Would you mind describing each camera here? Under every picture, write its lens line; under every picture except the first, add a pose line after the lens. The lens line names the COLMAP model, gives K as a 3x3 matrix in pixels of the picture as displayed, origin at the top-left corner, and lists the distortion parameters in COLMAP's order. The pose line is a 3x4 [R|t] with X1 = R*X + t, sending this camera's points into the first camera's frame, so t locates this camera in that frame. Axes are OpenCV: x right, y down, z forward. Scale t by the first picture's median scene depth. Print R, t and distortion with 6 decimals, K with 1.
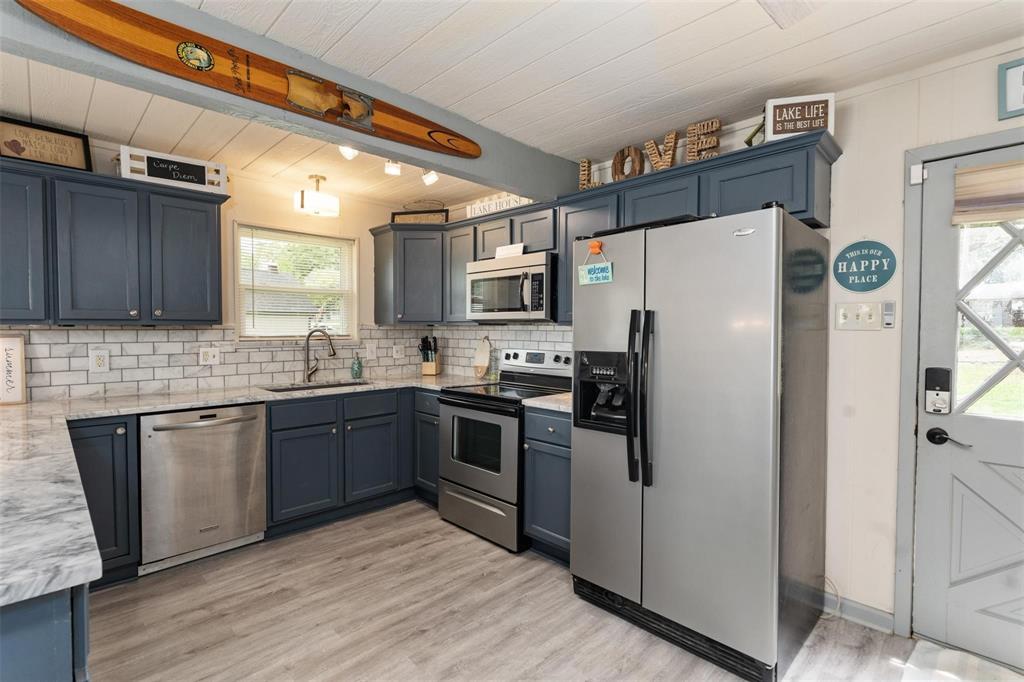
lens RADIAL K [[469.5, 0, 512.0], [0, 469.5, 341.0], [0, 0, 1]] dist [-0.003053, -0.000075]
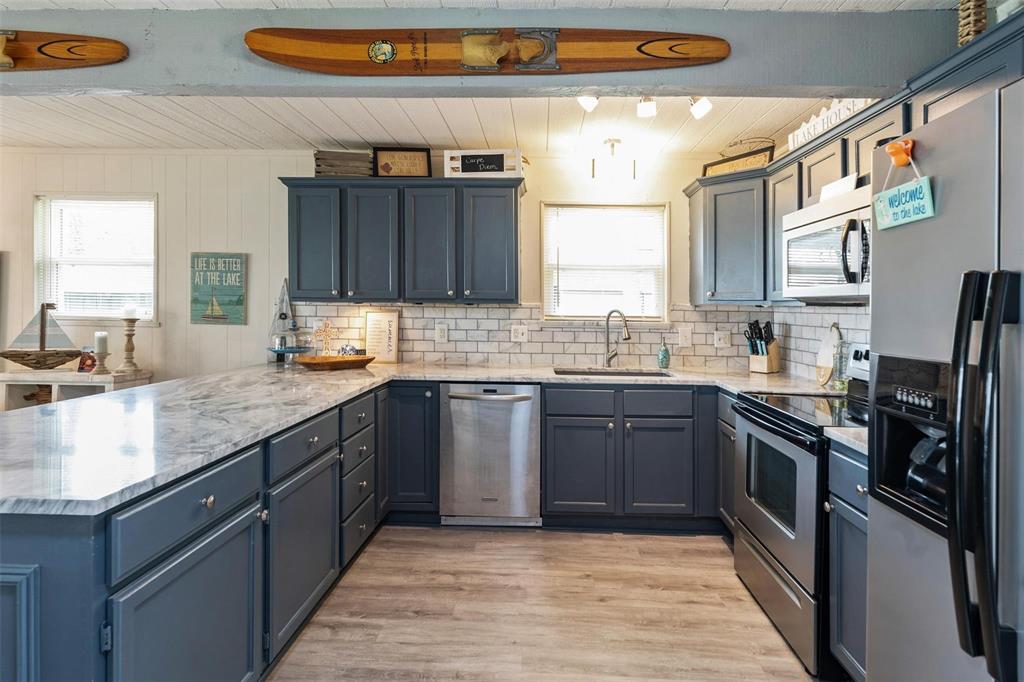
lens RADIAL K [[514.9, 0, 529.8], [0, 514.9, 305.3], [0, 0, 1]] dist [-0.001160, 0.000494]
pose [[0.696839, 0.005598, -0.717205, 0.221002], [-0.031394, 0.999249, -0.022702, -0.006009], [0.716540, 0.038336, 0.696492, 0.240256]]
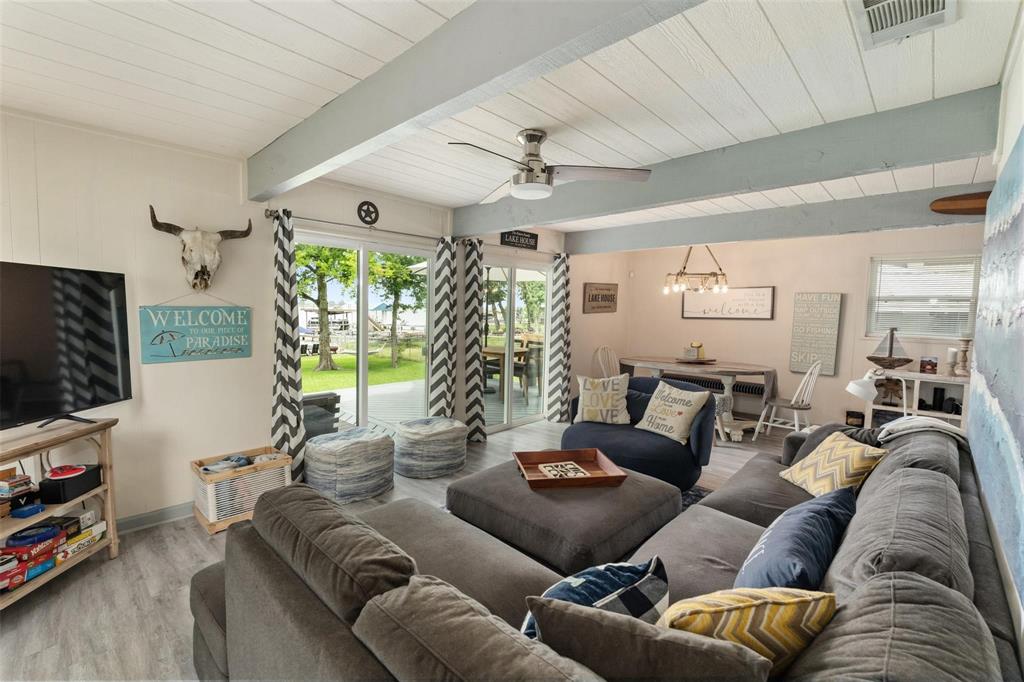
lens RADIAL K [[449.5, 0, 506.8], [0, 449.5, 344.8], [0, 0, 1]] dist [0.001572, 0.000686]
pose [[0.029490, 0.079334, -0.996412, 0.158074], [-0.045373, 0.995924, 0.077953, -0.002457], [0.998535, 0.042911, 0.032969, -1.313614]]
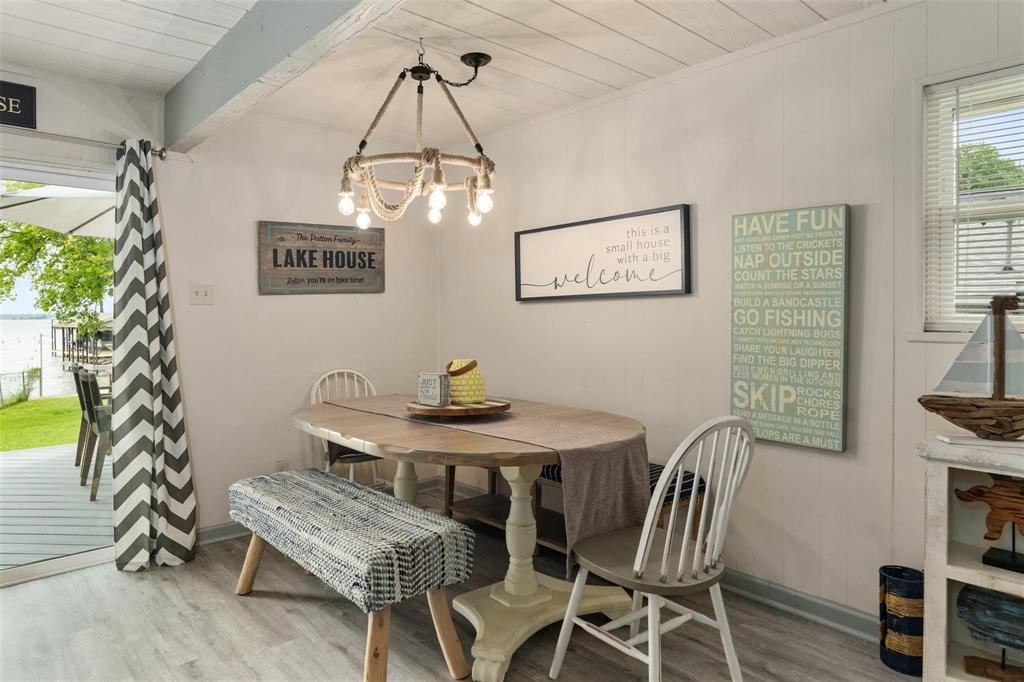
lens RADIAL K [[608.6, 0, 498.2], [0, 608.6, 324.2], [0, 0, 1]] dist [-0.001156, 0.002150]
pose [[-0.044639, 0.015141, -0.998888, -0.836537], [-0.021672, 0.999635, 0.016121, 0.030966], [0.998768, 0.022367, -0.044294, -0.291497]]
